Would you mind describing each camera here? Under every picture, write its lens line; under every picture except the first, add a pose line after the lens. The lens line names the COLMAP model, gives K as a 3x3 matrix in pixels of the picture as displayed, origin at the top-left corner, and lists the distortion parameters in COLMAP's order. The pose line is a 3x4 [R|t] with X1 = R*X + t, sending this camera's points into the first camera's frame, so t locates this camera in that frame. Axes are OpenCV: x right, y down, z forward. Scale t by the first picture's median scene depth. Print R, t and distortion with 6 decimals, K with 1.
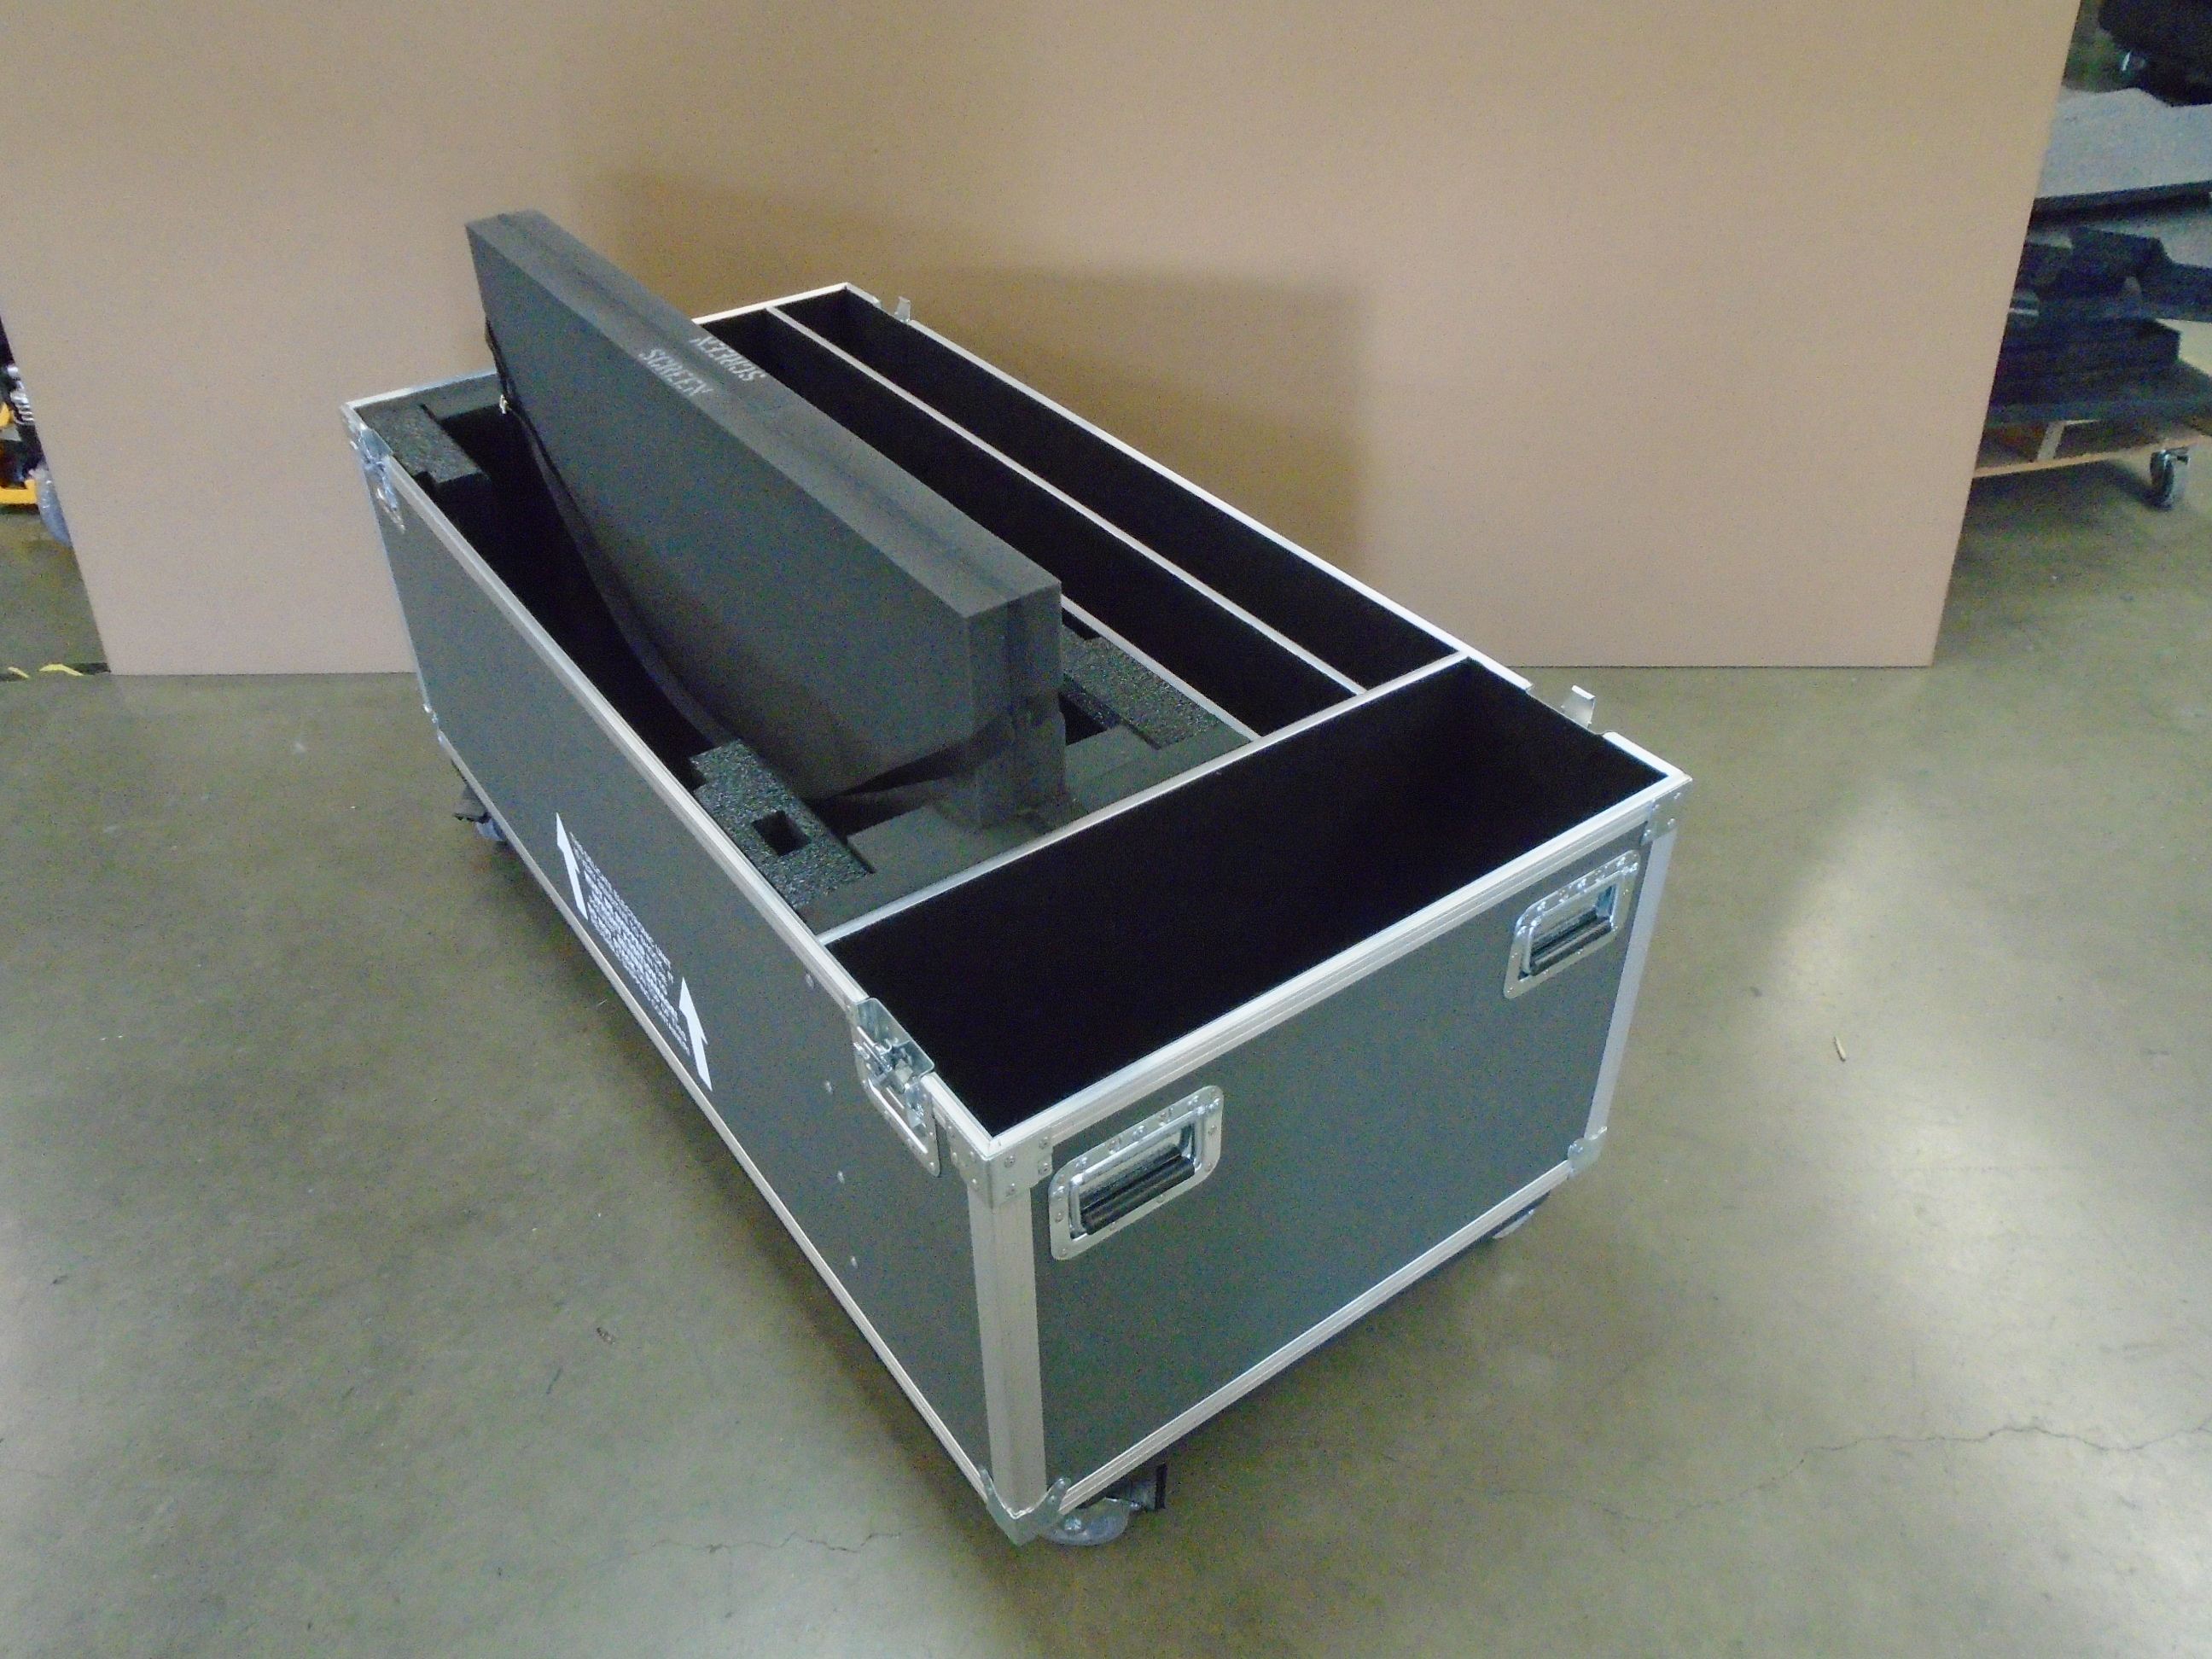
lens RADIAL K [[1704.3, 0, 1106.0], [0, 1704.3, 829.5], [0, 0, 1]] dist [-0.003000, 0.002945]
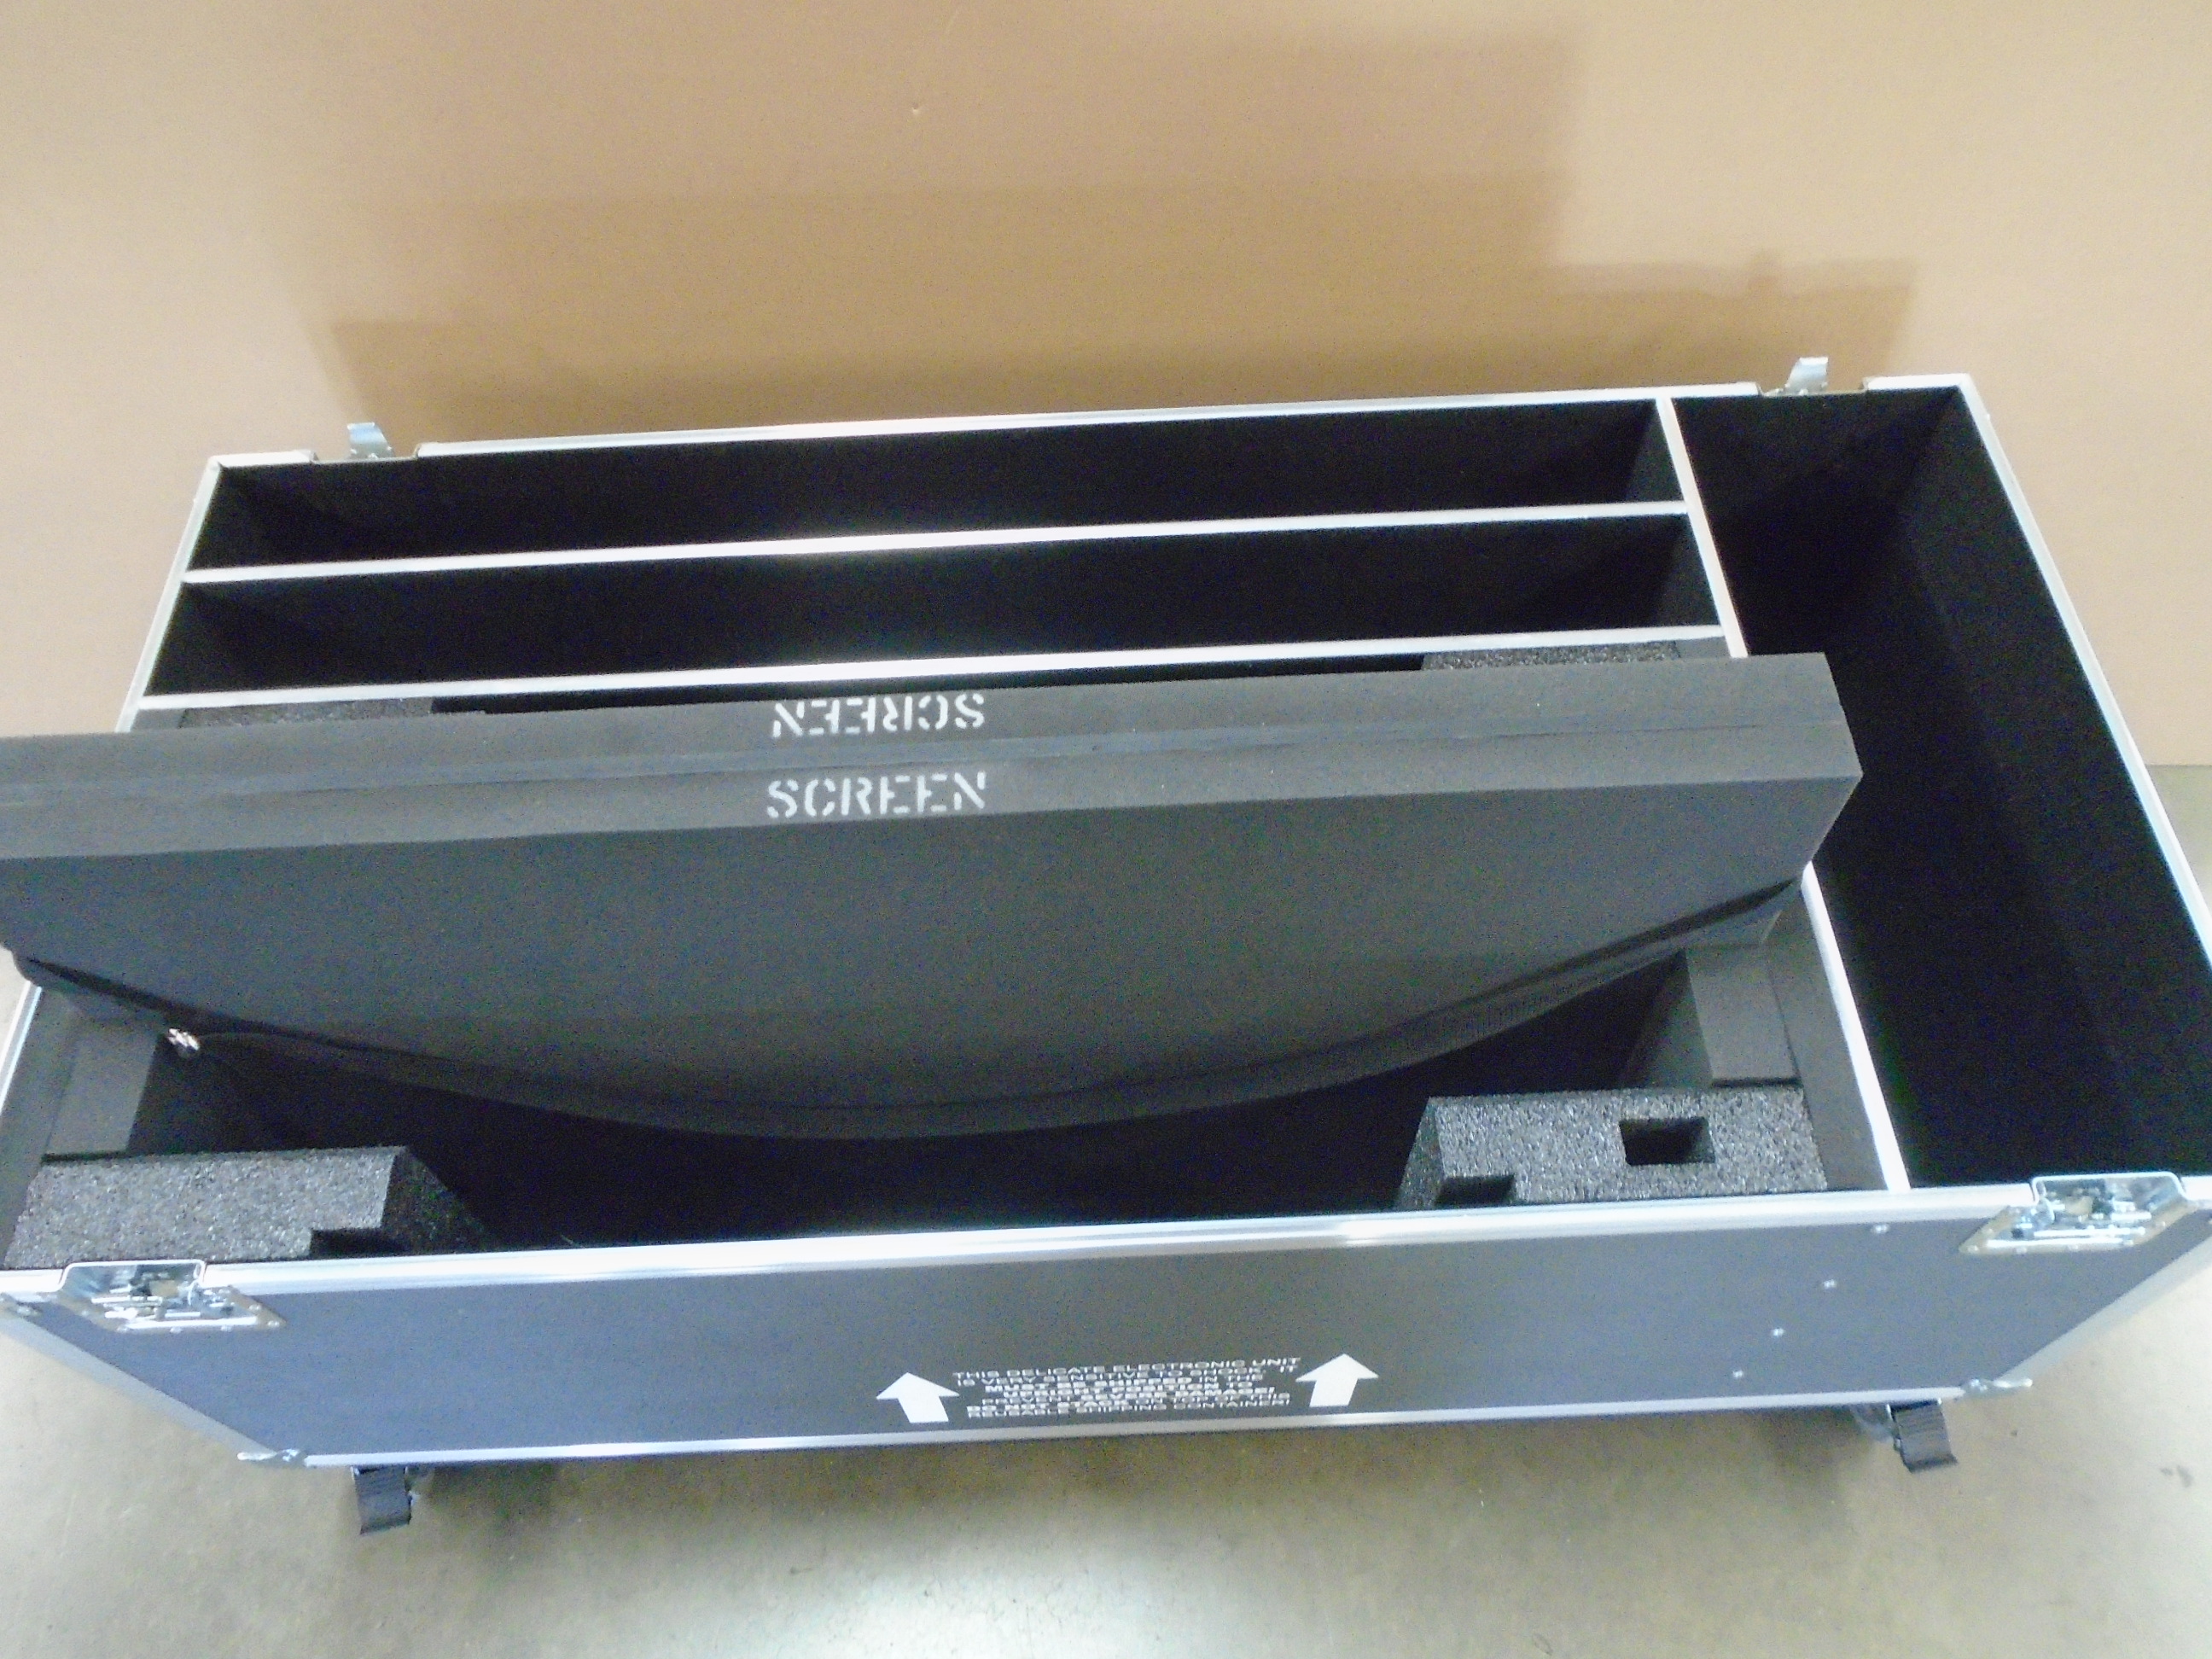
lens RADIAL K [[1709.7, 0, 1106.0], [0, 1709.7, 829.5], [0, 0, 1]] dist [-0.007461, 0.006664]
pose [[0.553941, -0.706011, 0.441245, -0.543843], [0.533990, 0.707905, 0.462304, -0.557710], [-0.638752, -0.020469, 0.769141, 0.554335]]
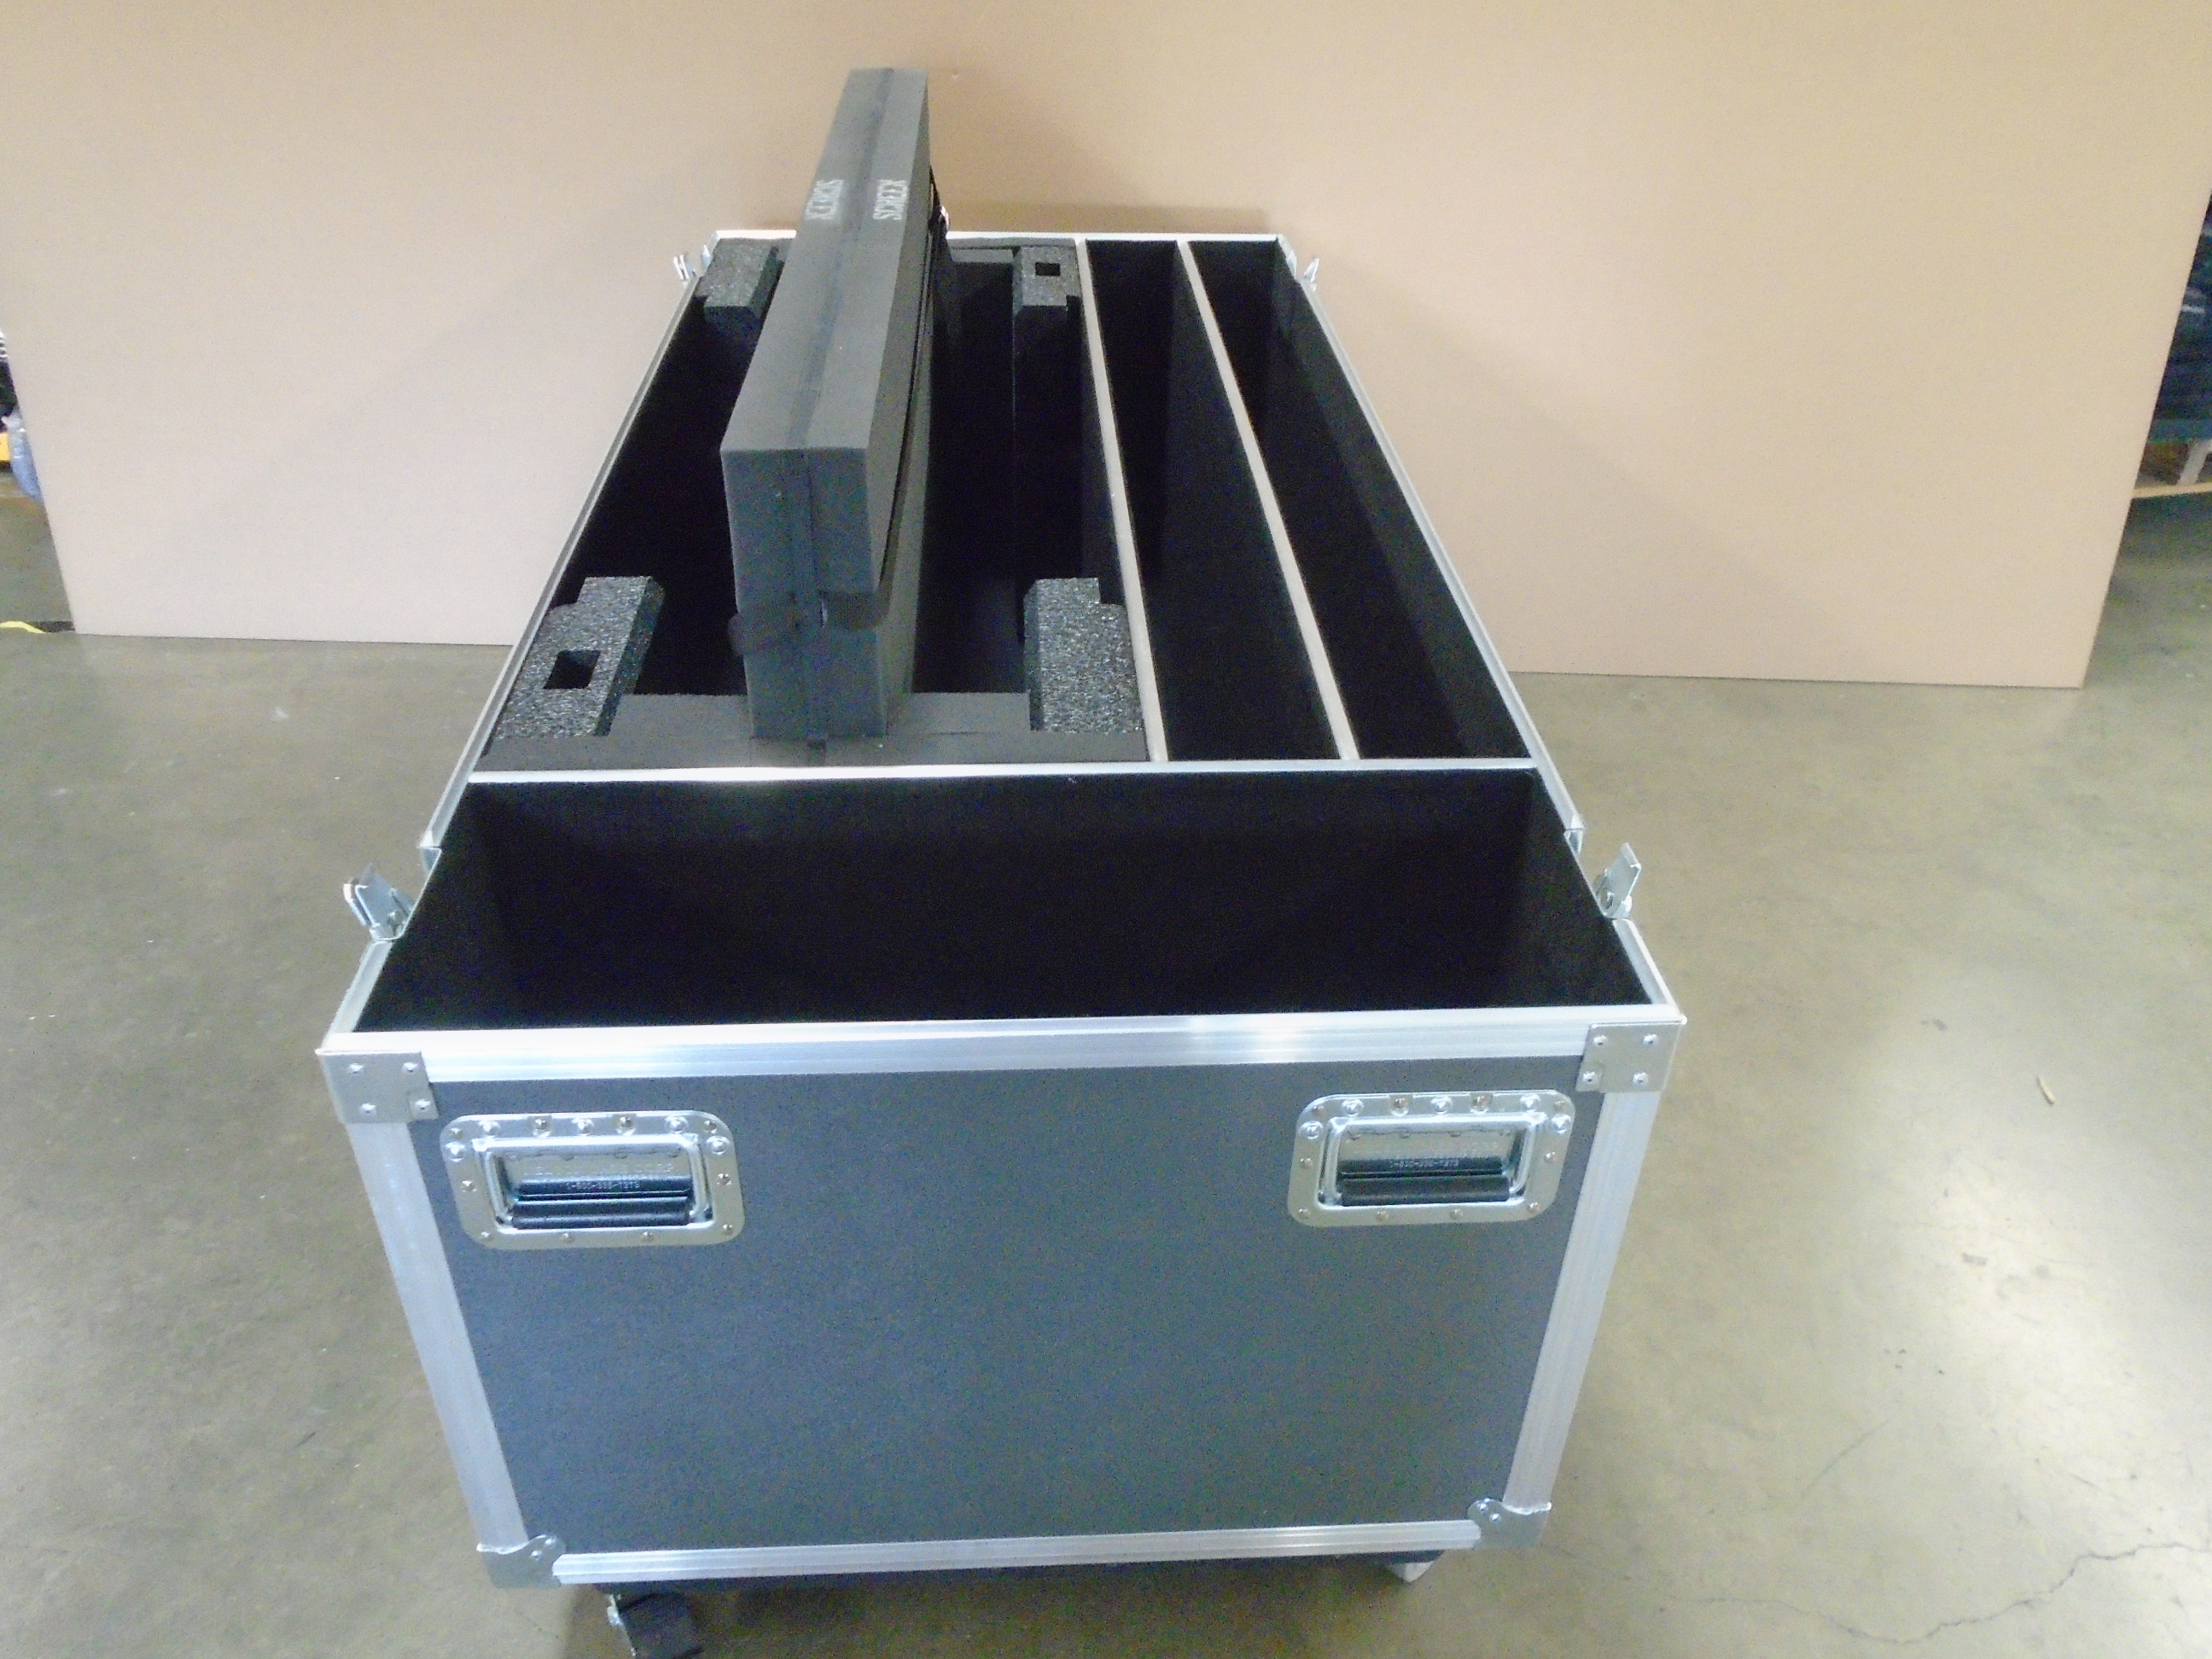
lens RADIAL K [[1709.7, 0, 1106.0], [0, 1709.7, 829.5], [0, 0, 1]] dist [-0.007461, 0.006664]
pose [[0.842926, 0.327866, -0.426591, 0.408895], [-0.351930, 0.935724, 0.023773, -0.035797], [0.406966, 0.130091, 0.904132, 0.331540]]
